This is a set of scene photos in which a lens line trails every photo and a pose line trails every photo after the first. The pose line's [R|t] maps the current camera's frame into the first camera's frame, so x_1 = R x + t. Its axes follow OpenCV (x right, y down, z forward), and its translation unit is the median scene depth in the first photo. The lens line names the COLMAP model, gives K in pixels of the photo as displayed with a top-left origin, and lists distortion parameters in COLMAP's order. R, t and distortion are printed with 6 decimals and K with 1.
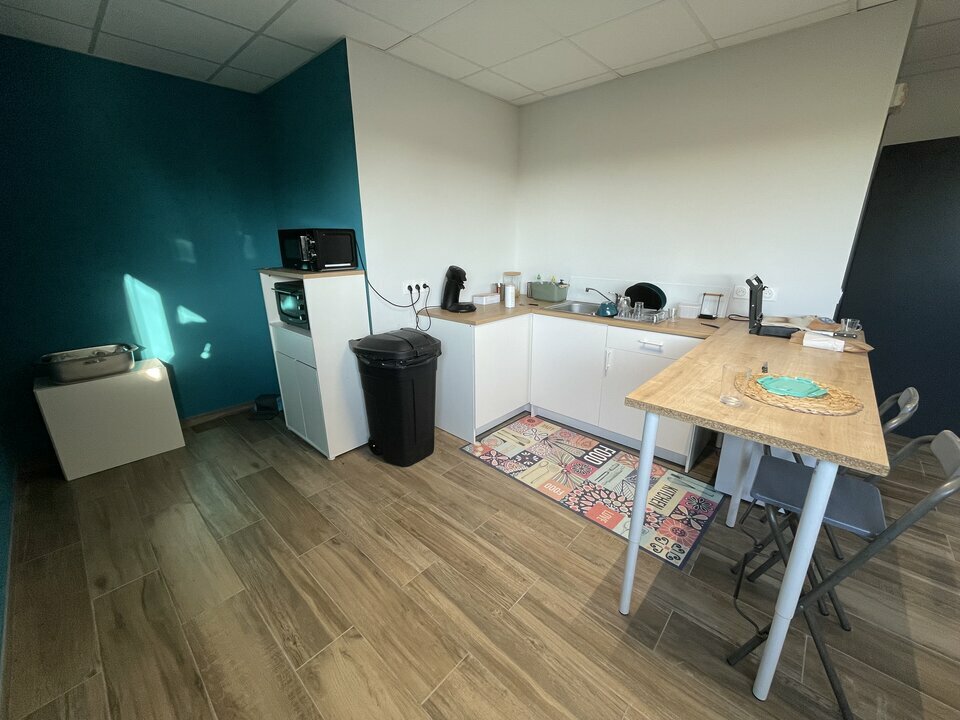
lens RADIAL K [[387.4, 0, 481.7], [0, 387.4, 360.5], [0, 0, 1]] dist [-0.002080, -0.000448]
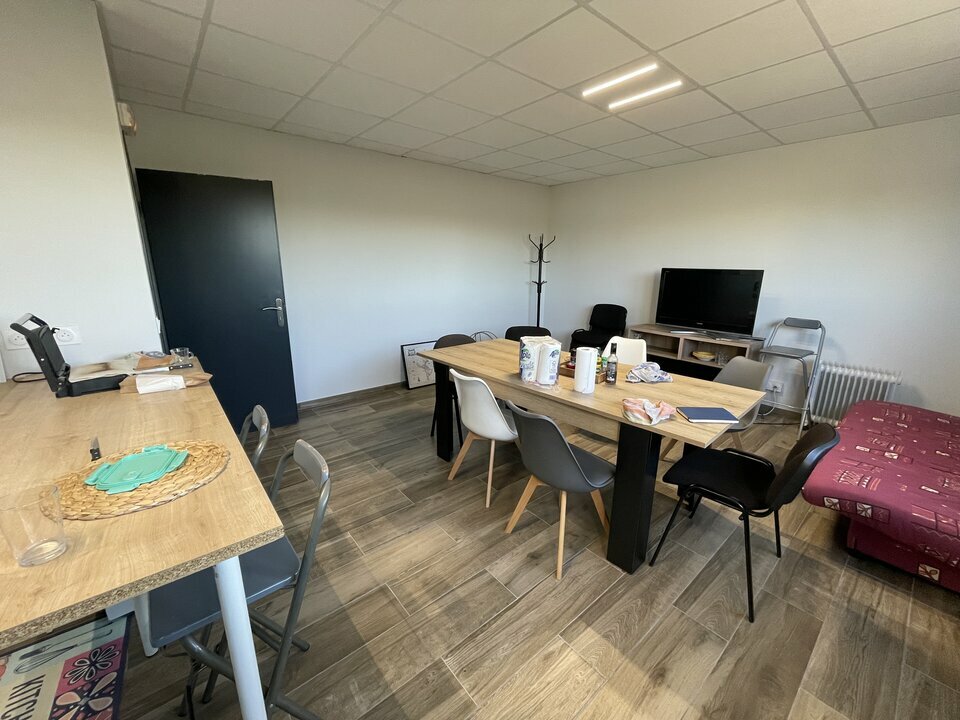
lens RADIAL K [[387.4, 0, 482.3], [0, 387.4, 360.1], [0, 0, 1]] dist [-0.002080, -0.000448]
pose [[0.139794, -0.232593, 0.962475, 0.177326], [0.283941, 0.940615, 0.186070, -0.054694], [-0.948597, 0.247274, 0.197535, 0.149628]]
